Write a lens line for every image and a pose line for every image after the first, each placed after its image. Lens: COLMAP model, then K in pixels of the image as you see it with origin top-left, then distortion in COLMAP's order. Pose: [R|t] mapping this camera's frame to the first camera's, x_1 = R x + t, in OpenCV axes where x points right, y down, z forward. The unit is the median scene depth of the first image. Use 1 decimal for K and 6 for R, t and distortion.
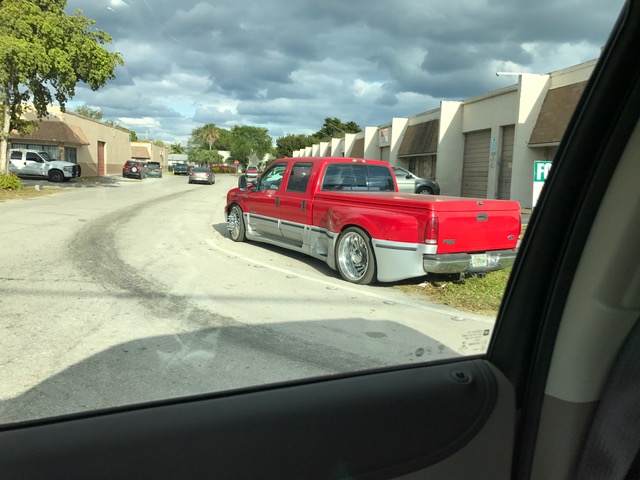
lens RADIAL K [[523.5, 0, 320.0], [0, 523.5, 240.0], [0, 0, 1]] dist [0.006064, -0.003797]
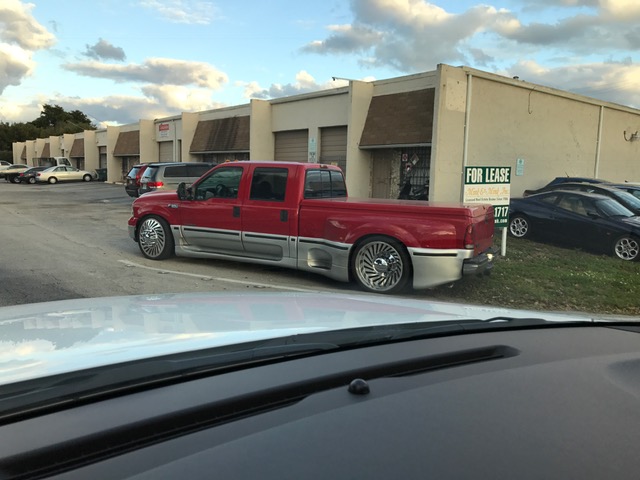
lens RADIAL K [[523.5, 0, 320.0], [0, 523.5, 240.0], [0, 0, 1]] dist [0.006064, -0.003797]
pose [[0.871725, -0.067275, 0.485355, -0.344660], [0.061723, 0.997716, 0.027435, -0.035423], [-0.486092, 0.006042, 0.873887, 0.140320]]
